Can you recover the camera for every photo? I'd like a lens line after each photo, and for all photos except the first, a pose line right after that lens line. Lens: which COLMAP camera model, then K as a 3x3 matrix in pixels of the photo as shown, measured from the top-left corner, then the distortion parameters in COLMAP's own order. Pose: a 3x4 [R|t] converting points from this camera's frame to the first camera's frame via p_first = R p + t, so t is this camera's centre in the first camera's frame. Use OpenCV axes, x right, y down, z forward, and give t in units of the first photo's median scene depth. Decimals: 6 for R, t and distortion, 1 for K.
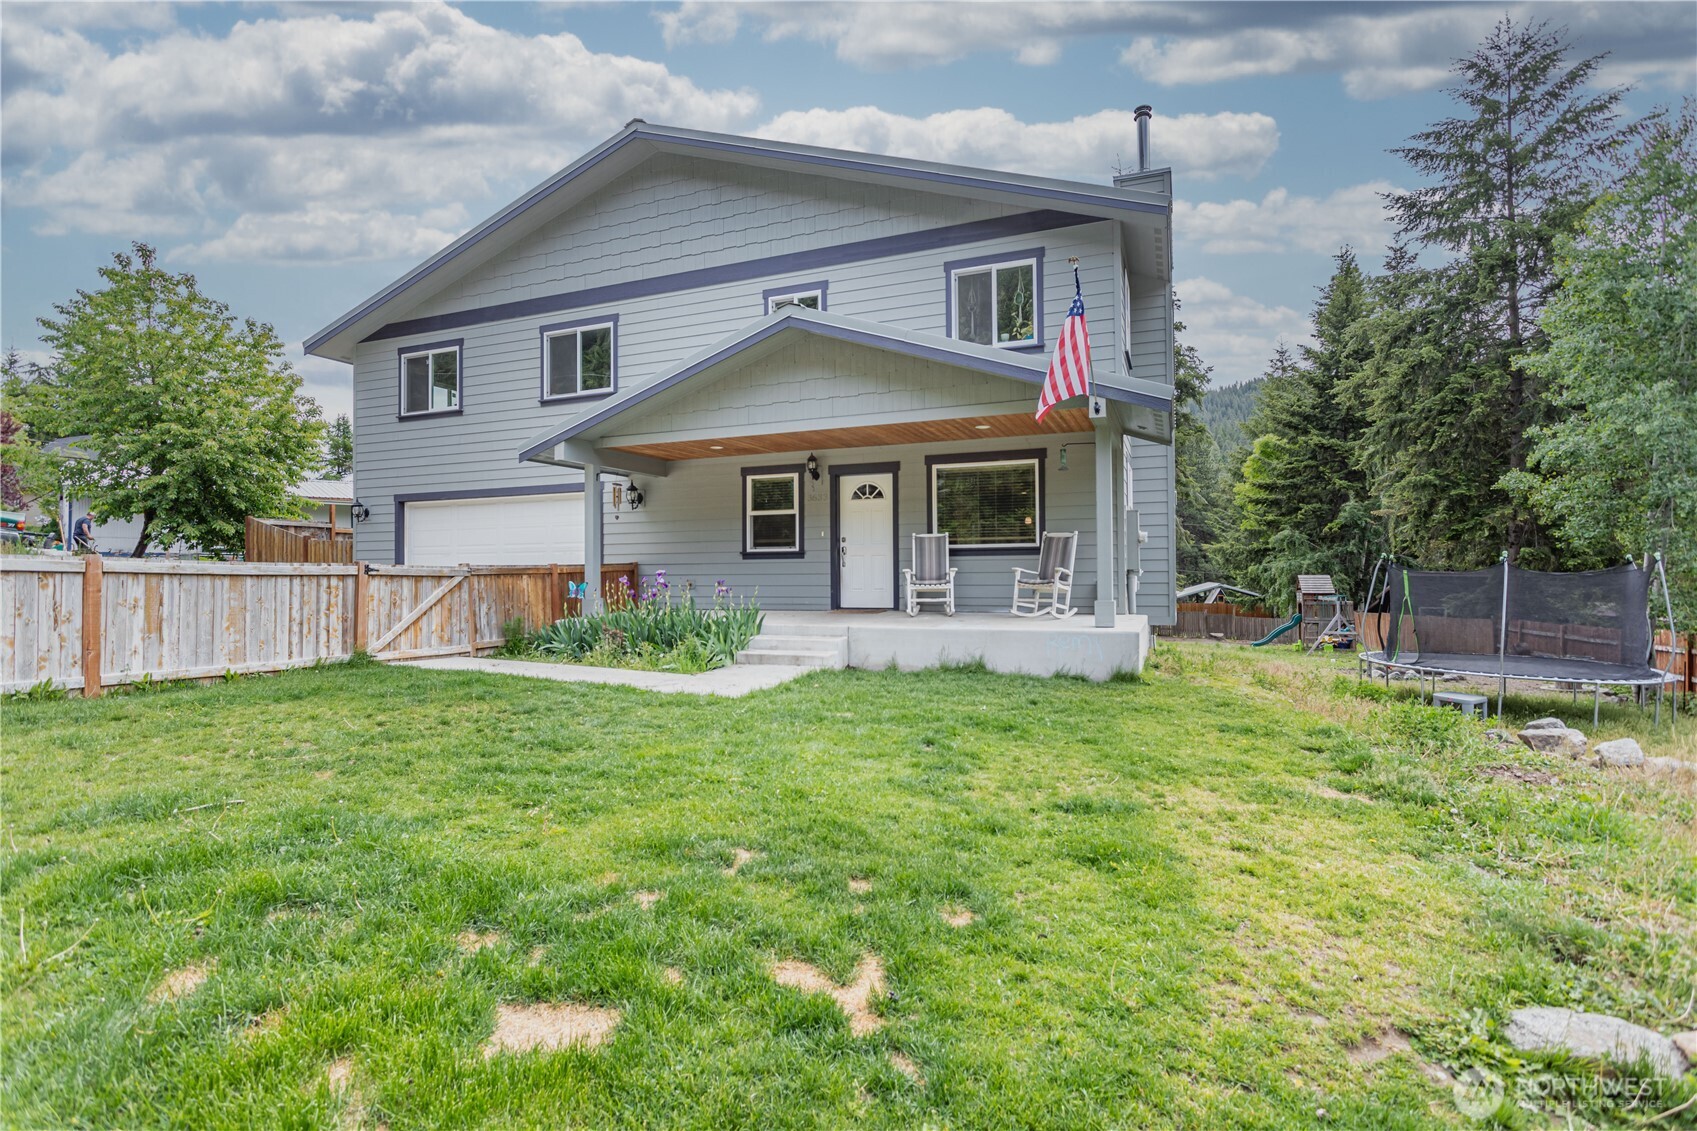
lens RADIAL K [[813.3, 0, 849.3], [0, 813.3, 560.7], [0, 0, 1]] dist [-0.011369, 0.003085]
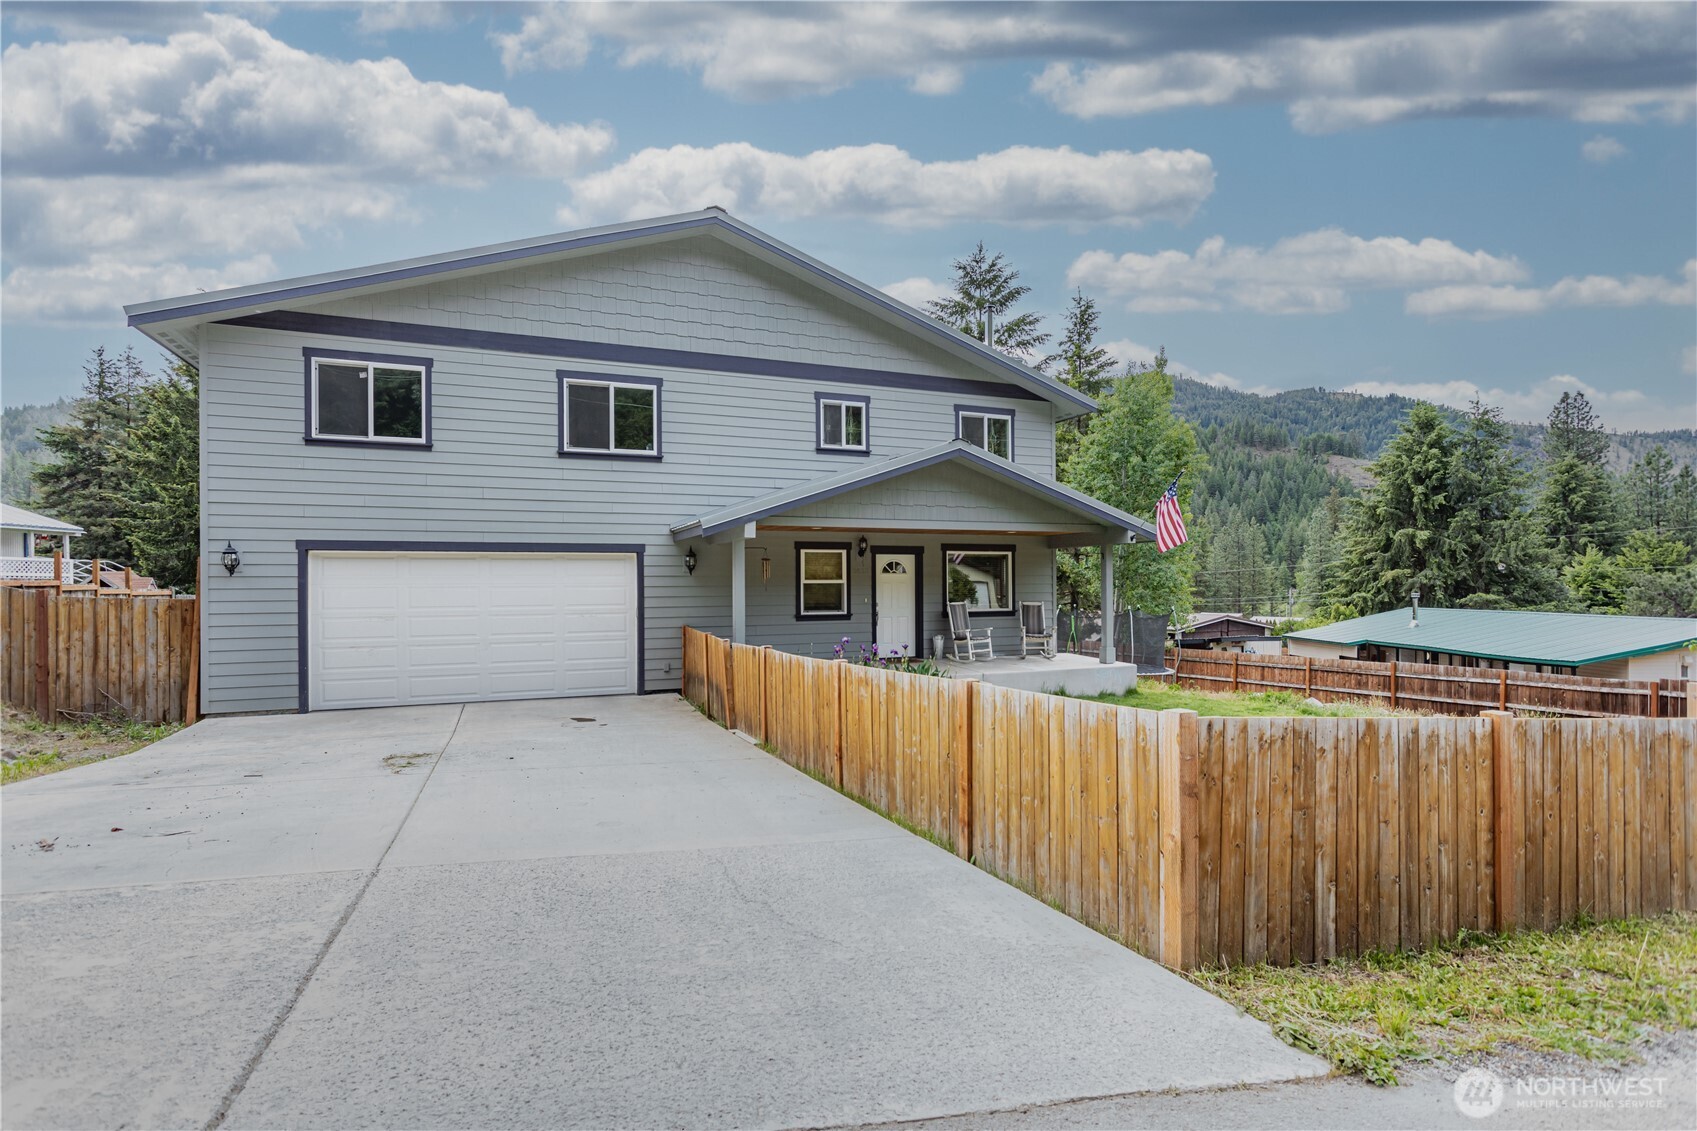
lens RADIAL K [[813.3, 0, 849.0], [0, 813.3, 581.7], [0, 0, 1]] dist [-0.011369, 0.003085]
pose [[0.715900, 0.007034, 0.698167, -0.906165], [-0.009081, 0.999958, -0.000762, -0.059088], [-0.698144, -0.005795, 0.715934, 0.126491]]
